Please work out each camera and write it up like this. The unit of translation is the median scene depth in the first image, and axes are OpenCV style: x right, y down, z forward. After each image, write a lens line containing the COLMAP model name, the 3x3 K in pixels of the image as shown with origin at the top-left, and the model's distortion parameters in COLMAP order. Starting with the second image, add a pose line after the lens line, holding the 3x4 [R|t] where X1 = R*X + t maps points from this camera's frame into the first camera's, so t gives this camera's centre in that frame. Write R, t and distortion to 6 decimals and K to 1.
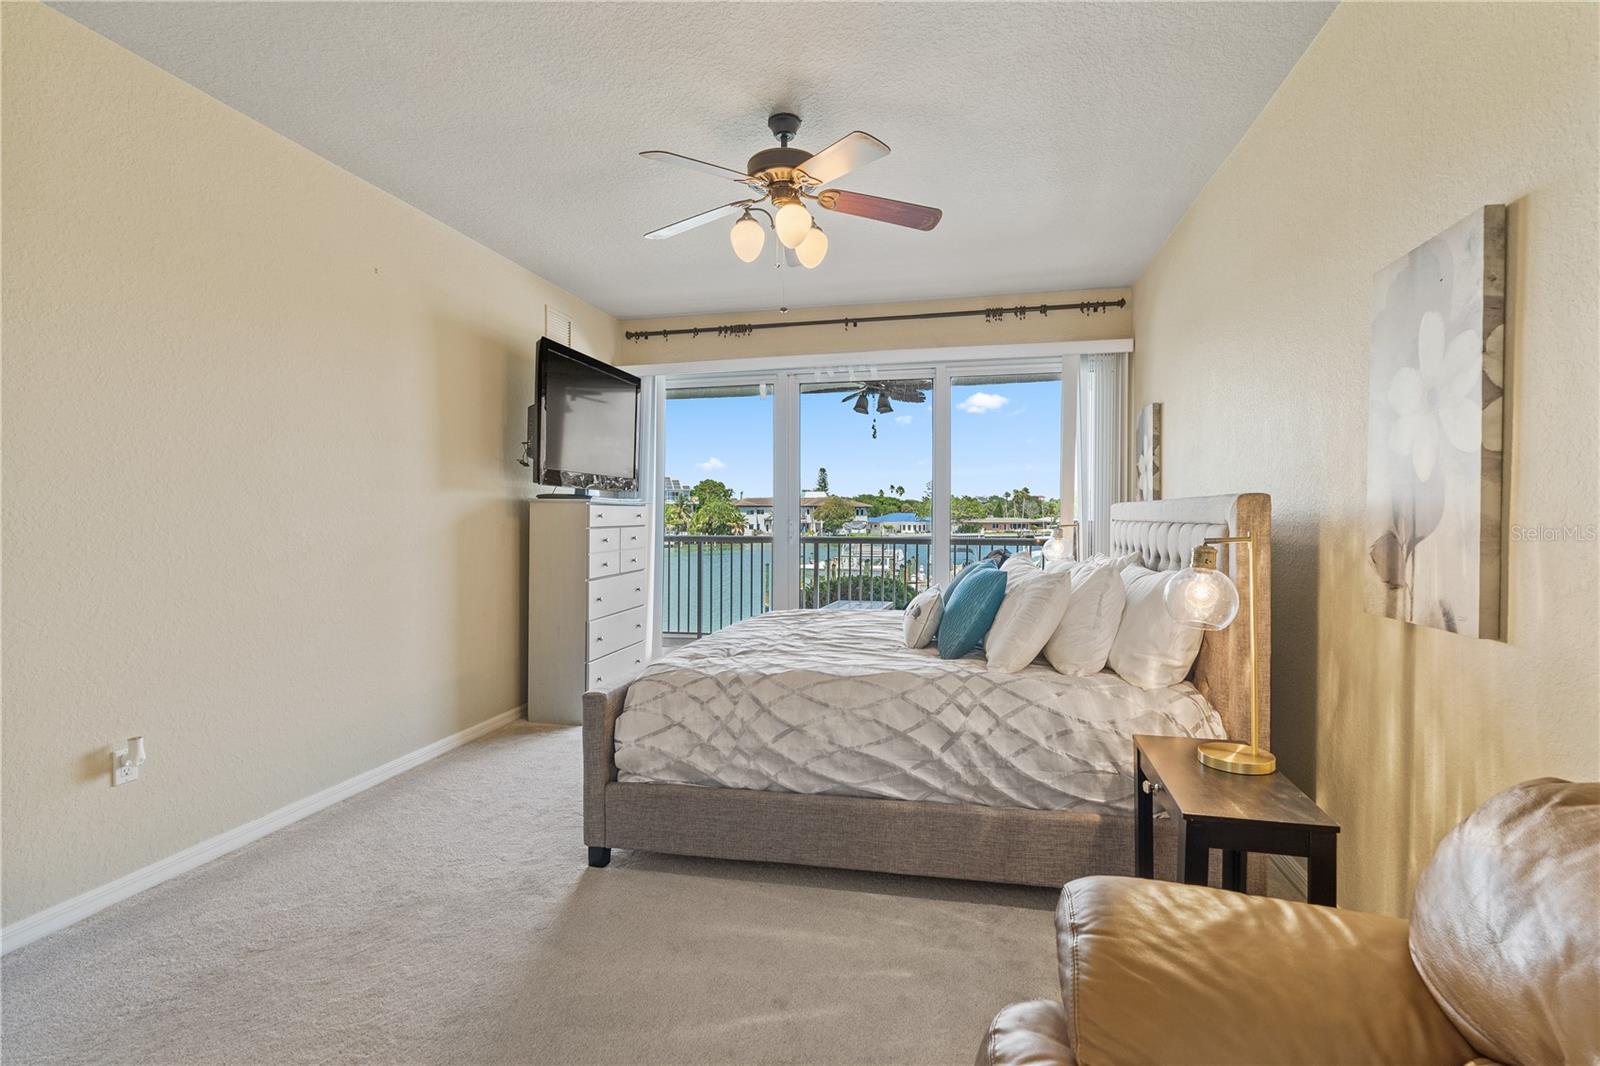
lens RADIAL K [[738.4, 0, 797.5], [0, 738.4, 526.7], [0, 0, 1]] dist [-0.018960, 0.006770]
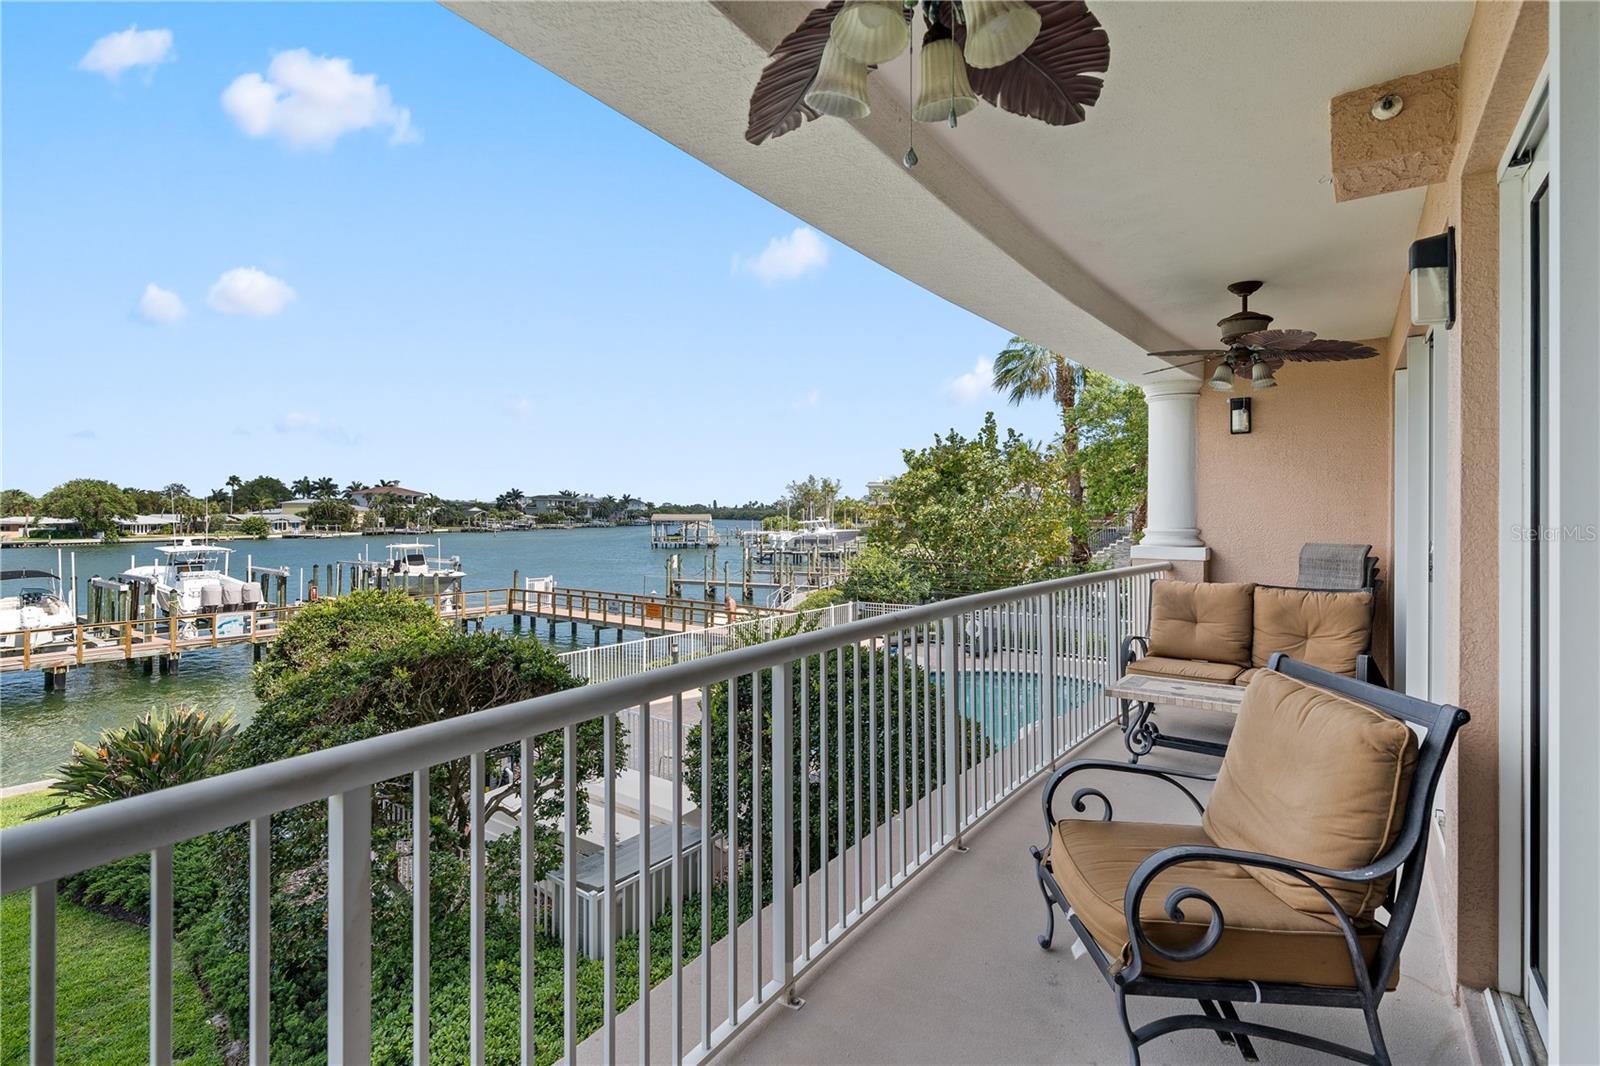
lens RADIAL K [[738.4, 0, 800.5], [0, 738.4, 512.2], [0, 0, 1]] dist [-0.018960, 0.006770]
pose [[0.373409, 0.004087, 0.927658, -0.758634], [0.011863, 0.999887, -0.009180, -0.046351], [-0.927591, 0.014432, 0.373319, 1.294423]]
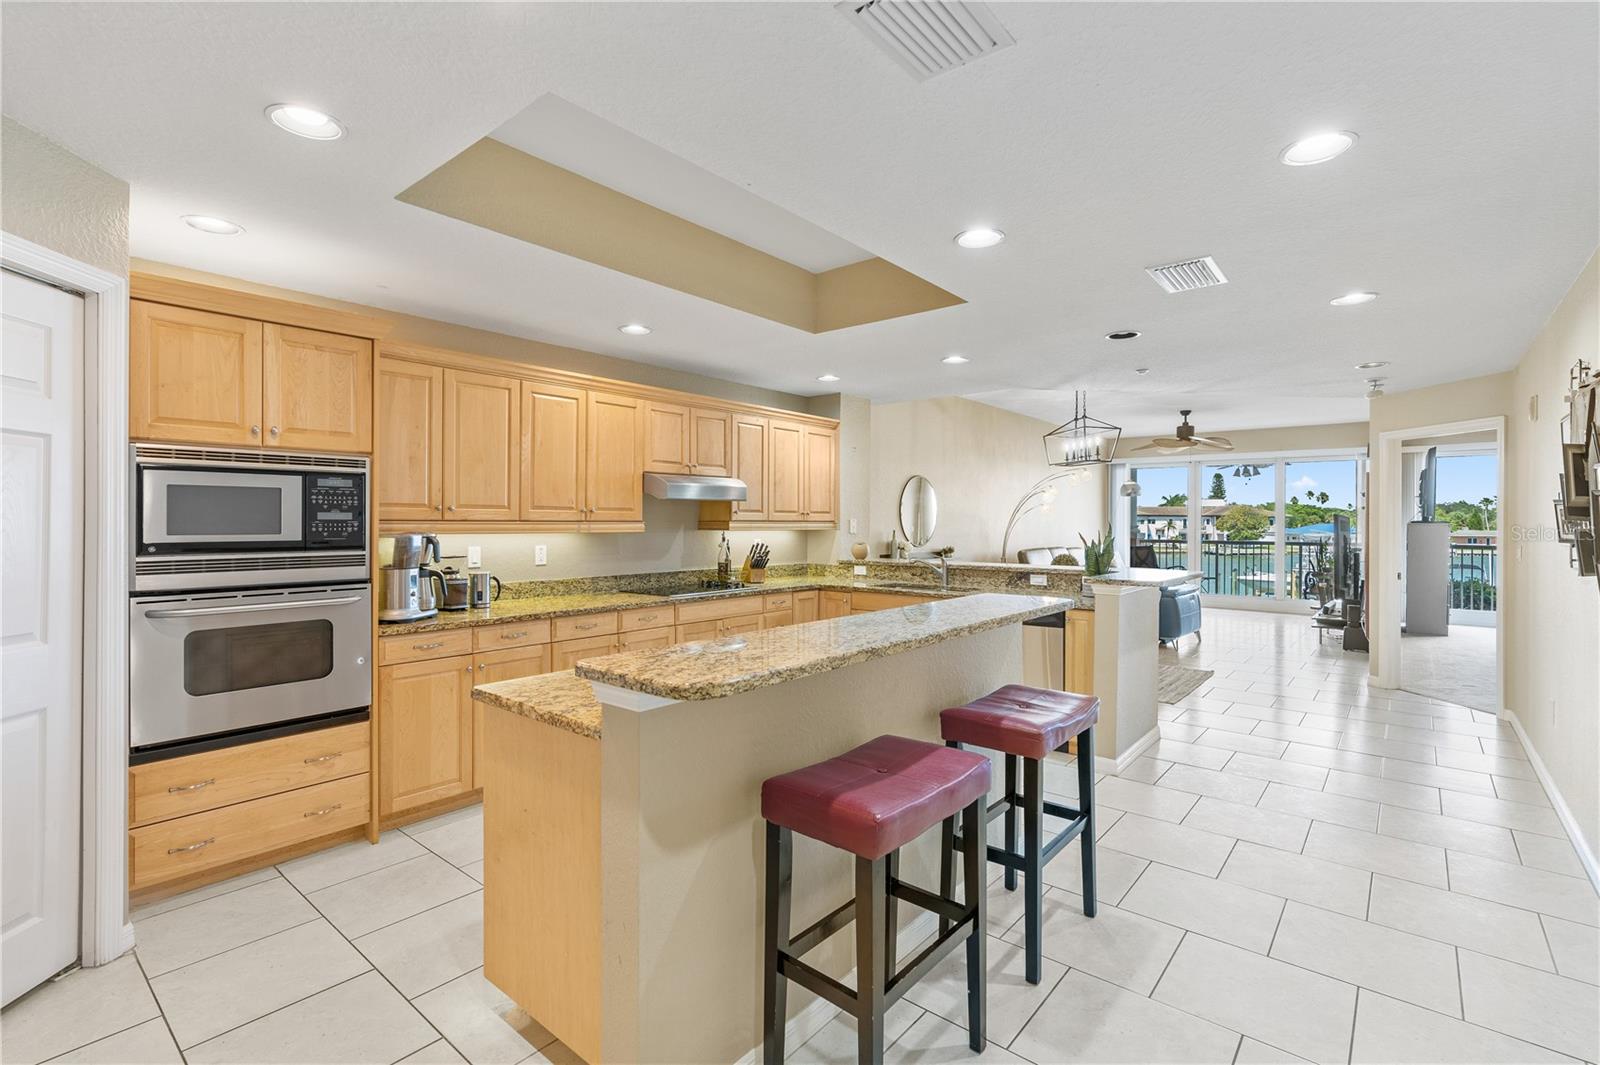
lens RADIAL K [[738.4, 0, 791.9], [0, 738.4, 511.7], [0, 0, 1]] dist [-0.018960, 0.006770]
pose [[0.889623, -0.000839, -0.456694, -0.730023], [-0.013535, 0.999511, -0.028202, 0.010494], [0.456495, 0.031271, 0.889176, -1.330453]]
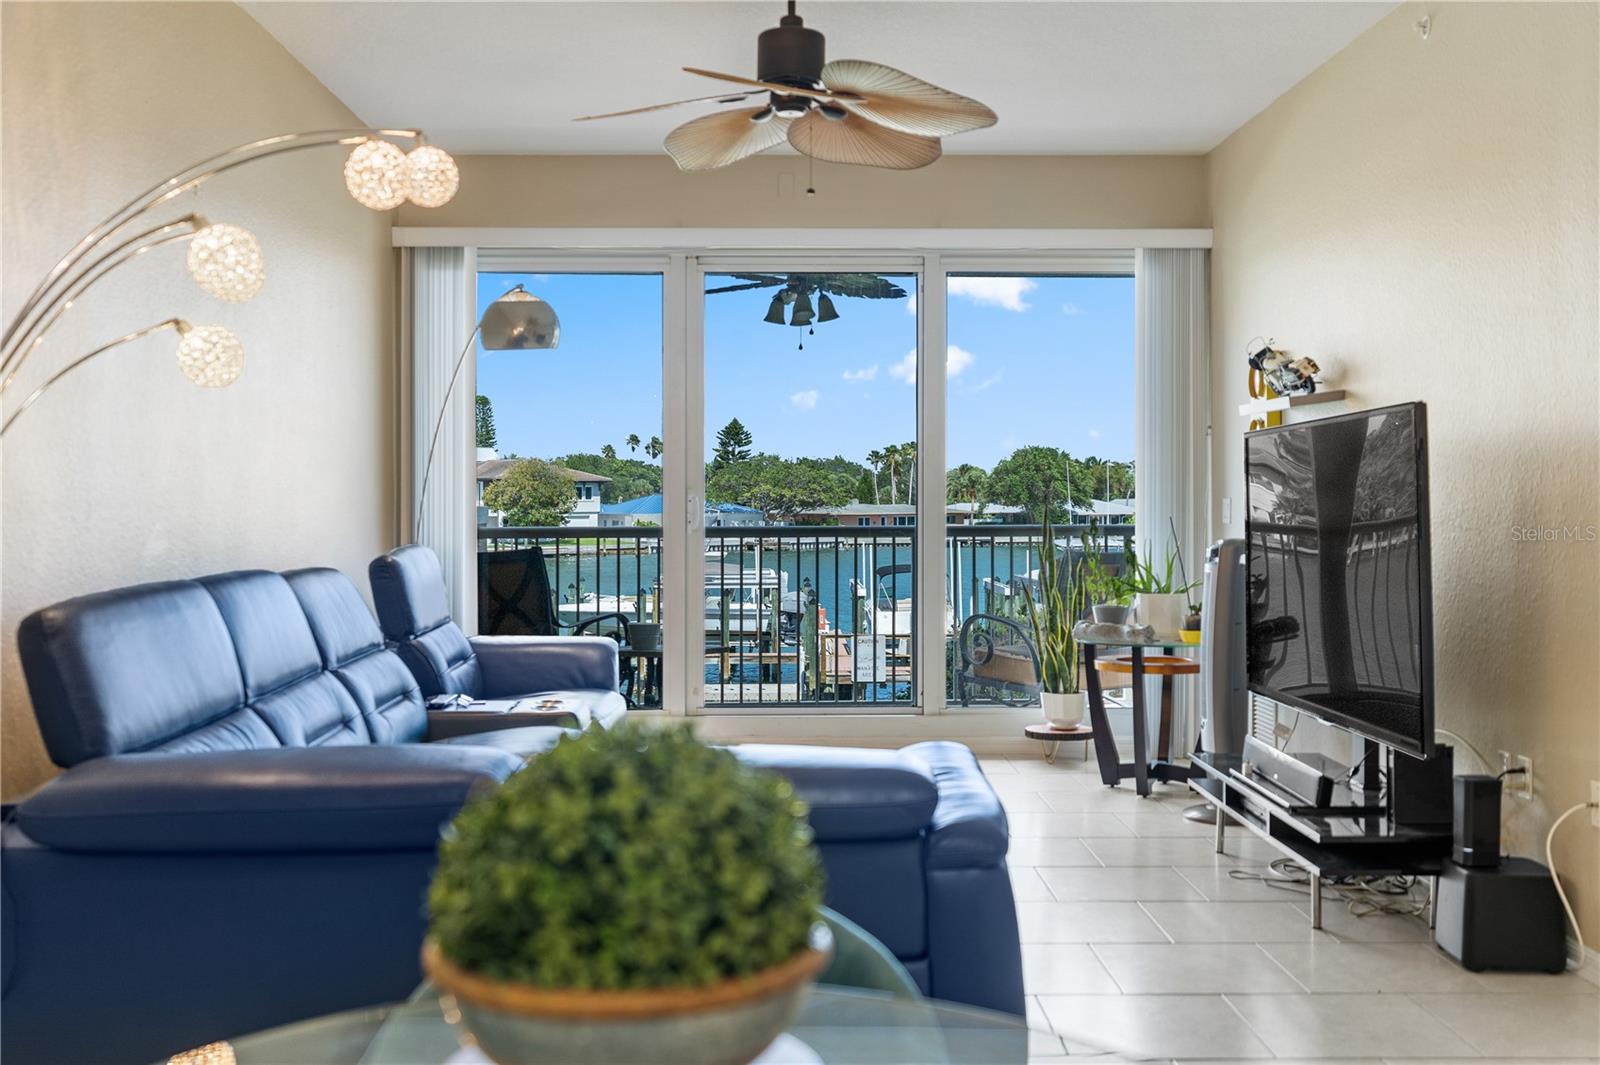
lens RADIAL K [[1608.6, 0, 806.3], [0, 1608.6, 500.2], [0, 0, 1]] dist [-0.004712, 0.000000]
pose [[0.966936, -0.001268, 0.255015, -0.928174], [0.005181, 0.999879, -0.014673, 0.016108], [-0.254965, 0.015510, 0.966826, -0.127006]]
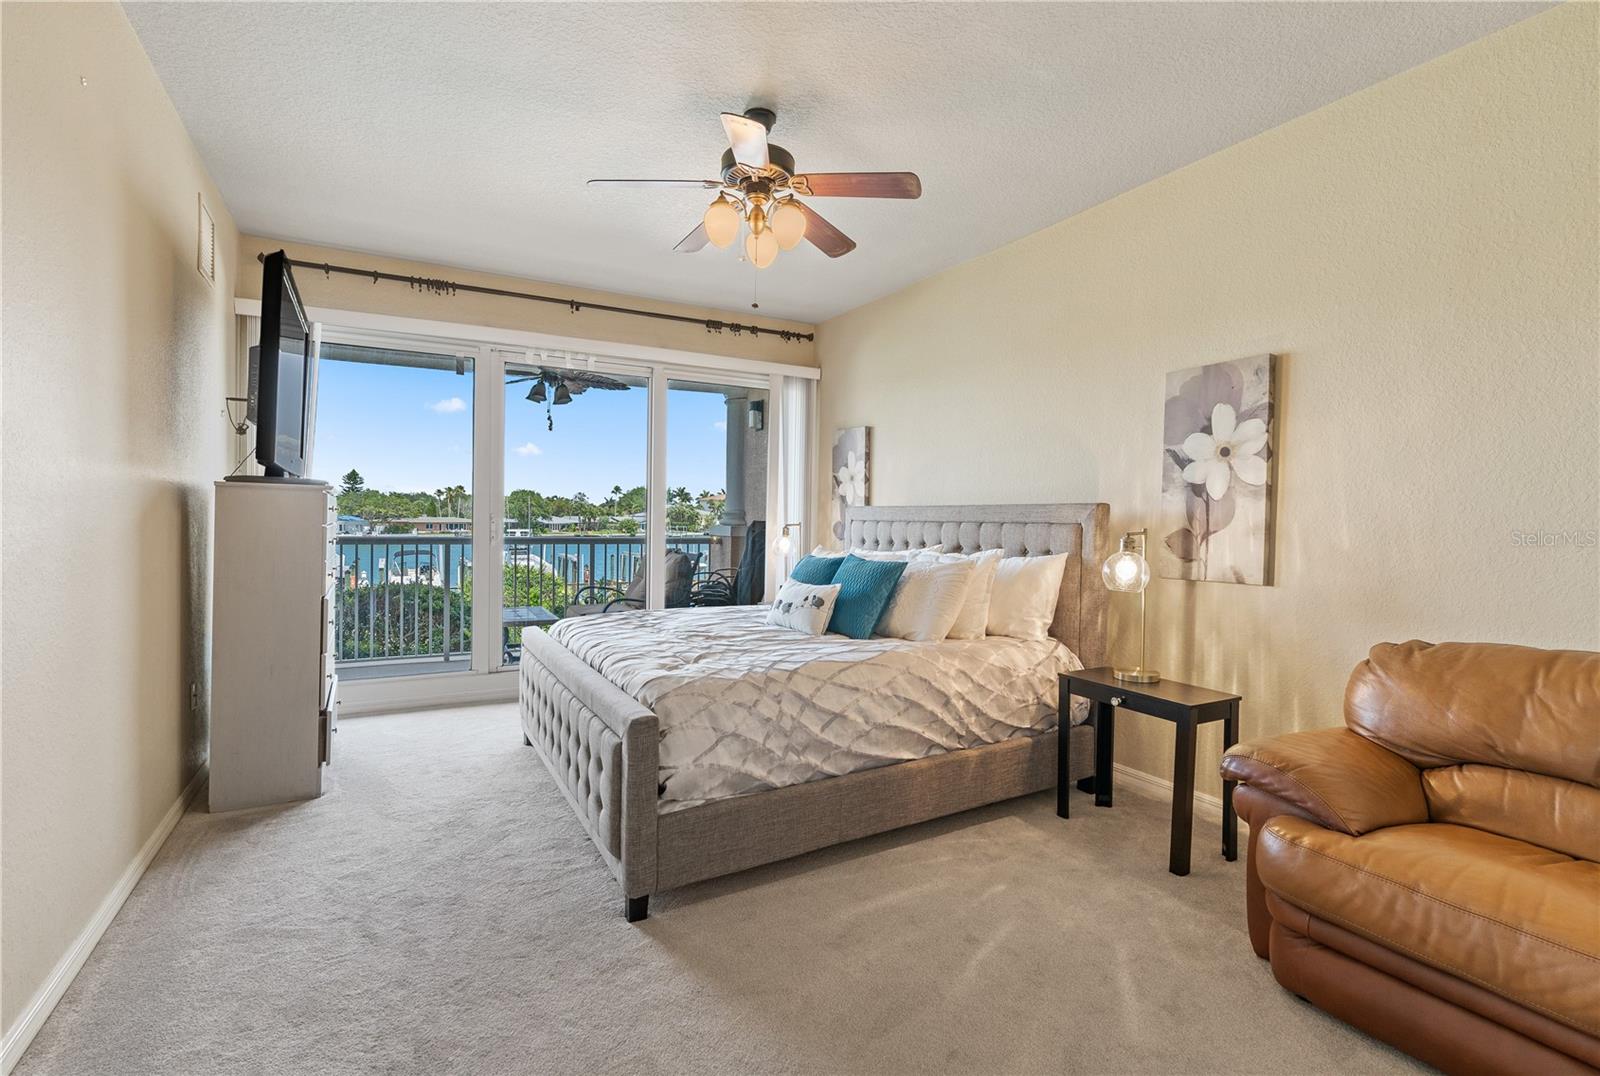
lens RADIAL K [[738.4, 0, 798.0], [0, 738.4, 536.2], [0, 0, 1]] dist [-0.018960, 0.006770]
pose [[0.738130, -0.006145, 0.674631, -0.337034], [-0.002404, 0.999928, 0.011738, 0.002441], [-0.674655, -0.010286, 0.738062, 0.117534]]
